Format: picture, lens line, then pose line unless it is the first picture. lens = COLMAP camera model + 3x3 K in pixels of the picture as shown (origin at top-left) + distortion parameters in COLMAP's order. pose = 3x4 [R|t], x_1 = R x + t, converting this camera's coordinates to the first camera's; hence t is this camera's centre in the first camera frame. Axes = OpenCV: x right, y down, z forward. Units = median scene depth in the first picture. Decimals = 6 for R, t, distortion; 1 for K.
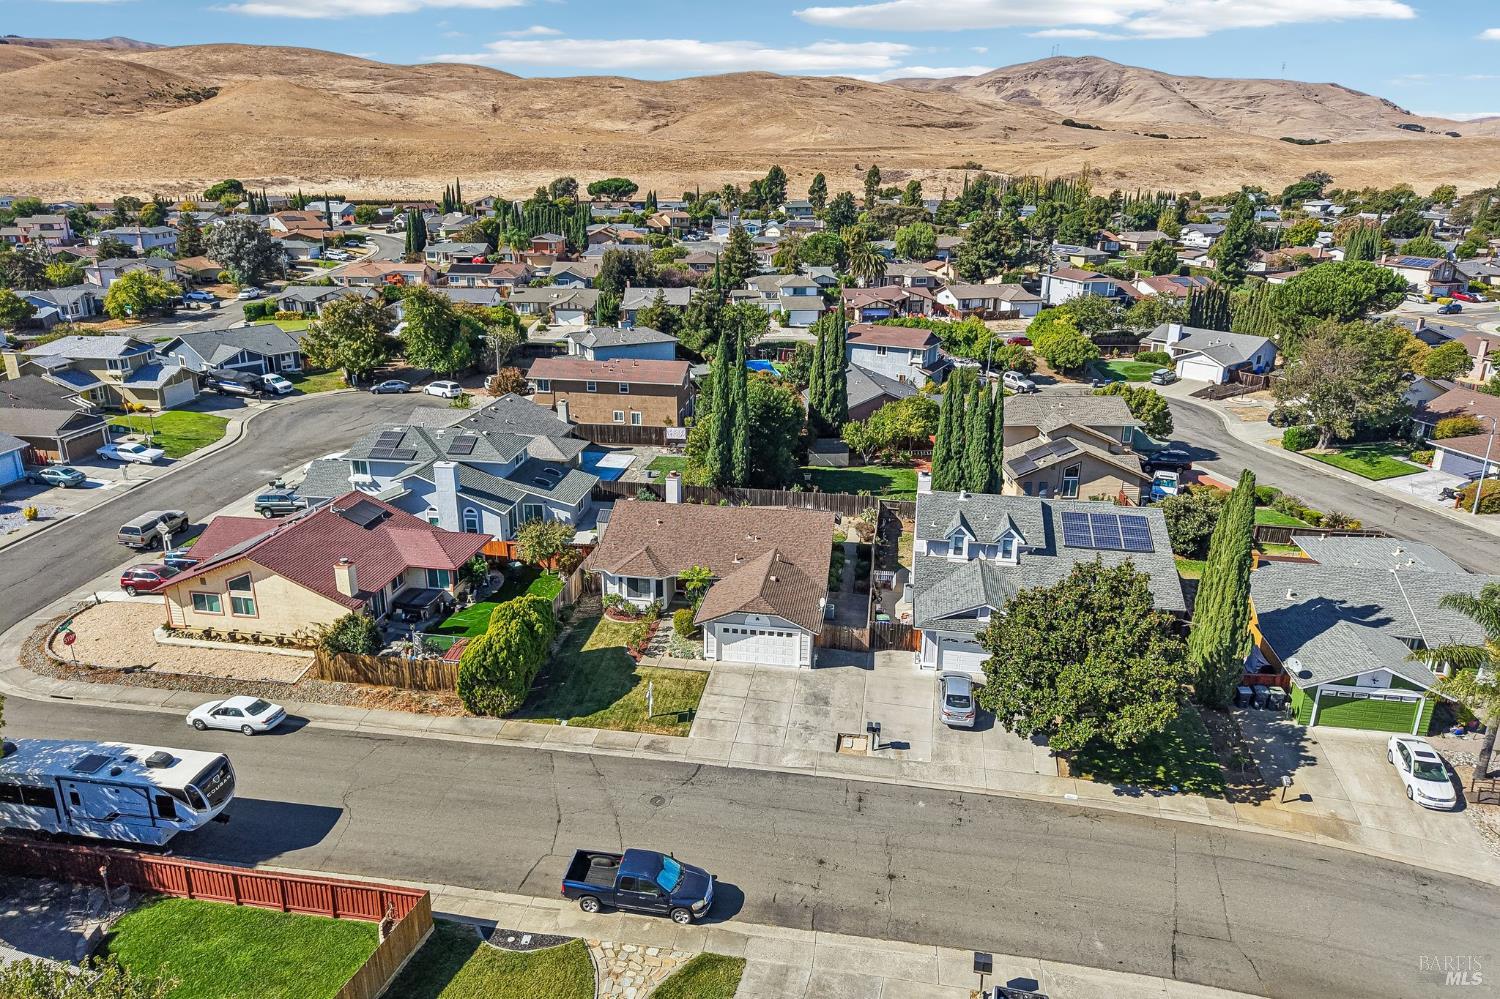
lens RADIAL K [[1001.0, 0, 753.1], [0, 1001.0, 481.6], [0, 0, 1]] dist [0.016968, -0.020529]
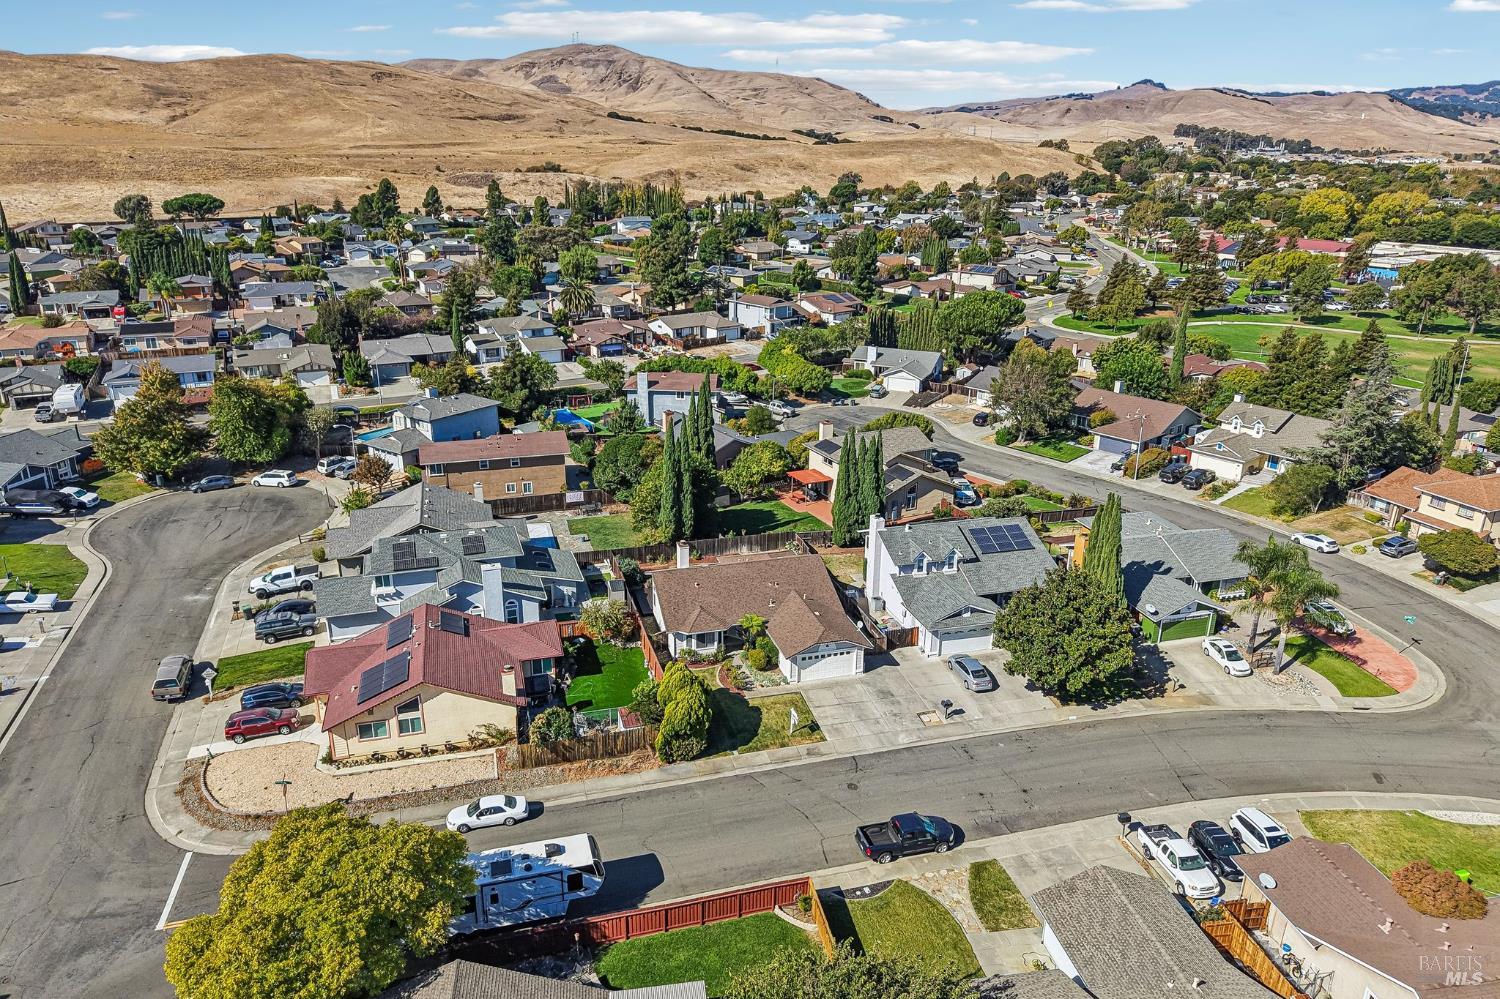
lens RADIAL K [[1001.0, 0, 750.0], [0, 1001.0, 474.2], [0, 0, 1]] dist [0.016968, -0.020529]
pose [[0.906480, -0.131436, 0.401270, -0.370976], [0.127526, 0.991161, 0.036570, -0.096376], [-0.402530, 0.018022, 0.915229, -0.126953]]
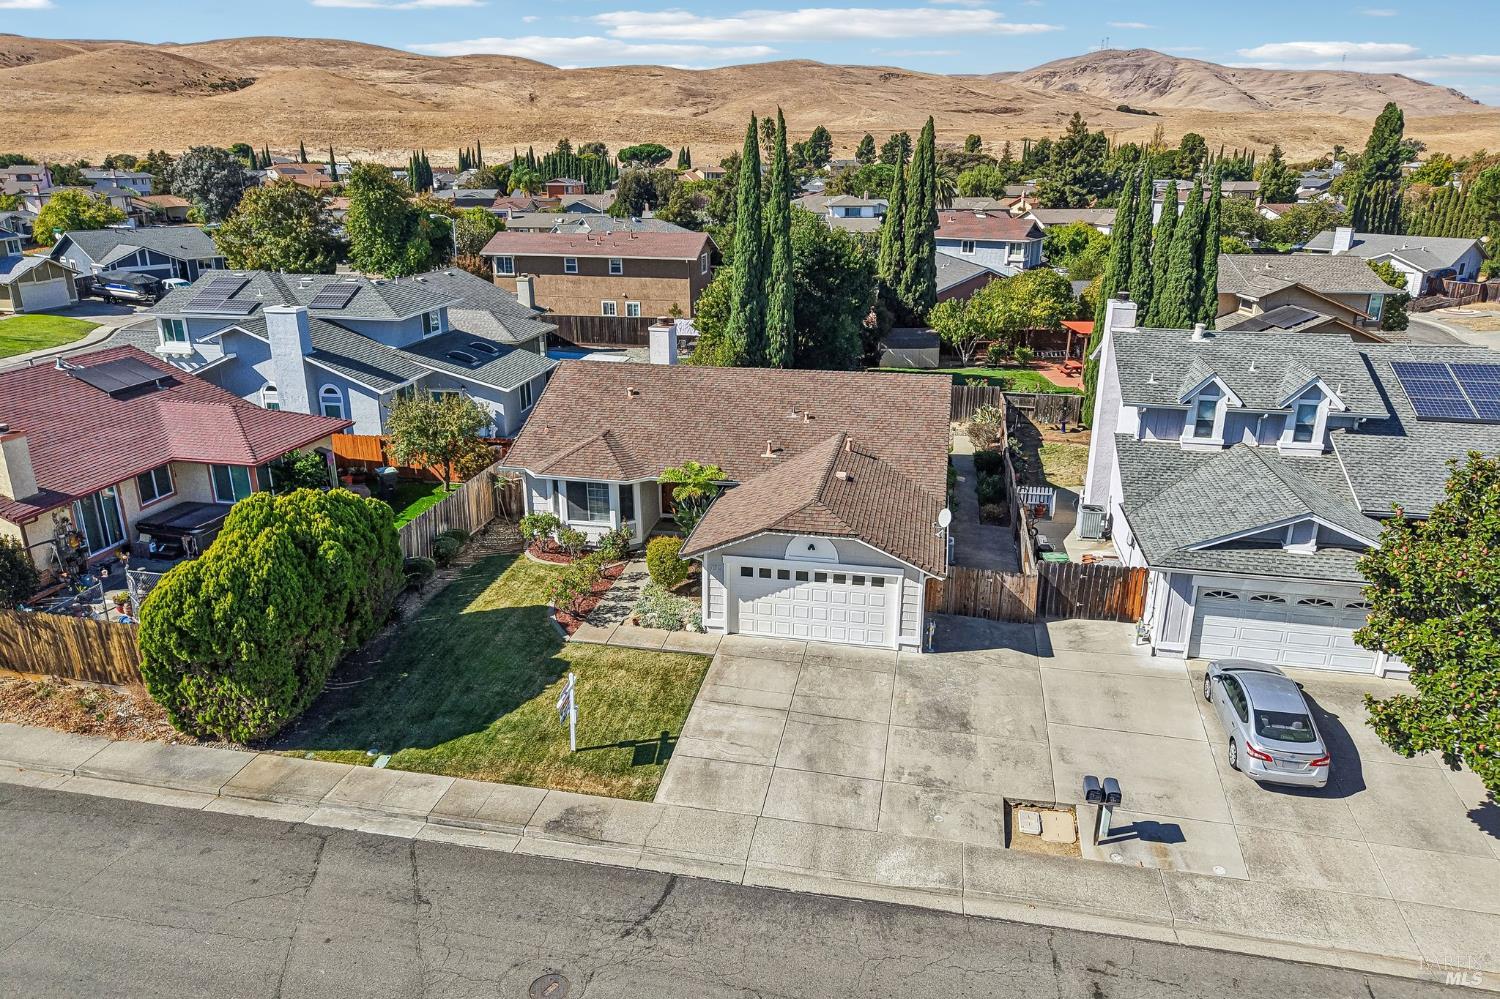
lens RADIAL K [[1001.0, 0, 750.9], [0, 1001.0, 490.8], [0, 0, 1]] dist [0.016968, -0.020529]
pose [[0.999116, 0.005703, -0.041655, -0.003122], [-0.005445, 0.999965, 0.006305, 0.065797], [0.041689, -0.006073, 0.999112, 0.317272]]
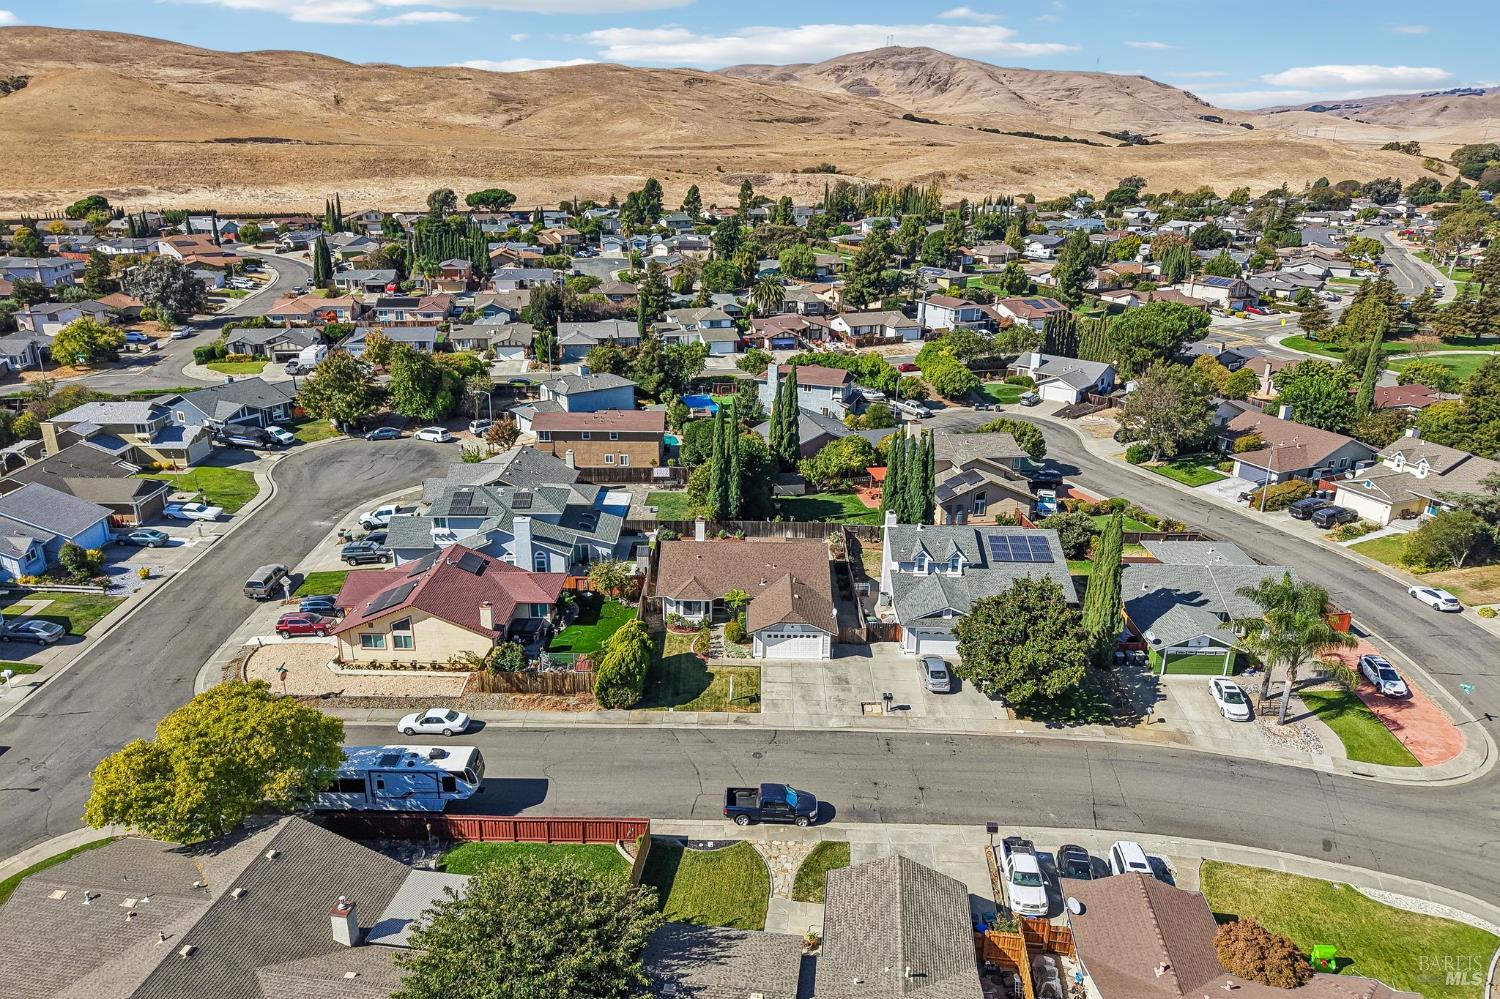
lens RADIAL K [[1001.0, 0, 753.5], [0, 1001.0, 472.9], [0, 0, 1]] dist [0.016968, -0.020529]
pose [[0.989025, -0.043041, 0.141343, -0.147183], [0.041998, 0.999064, 0.010357, -0.059214], [-0.141656, -0.004307, 0.989907, -0.237794]]
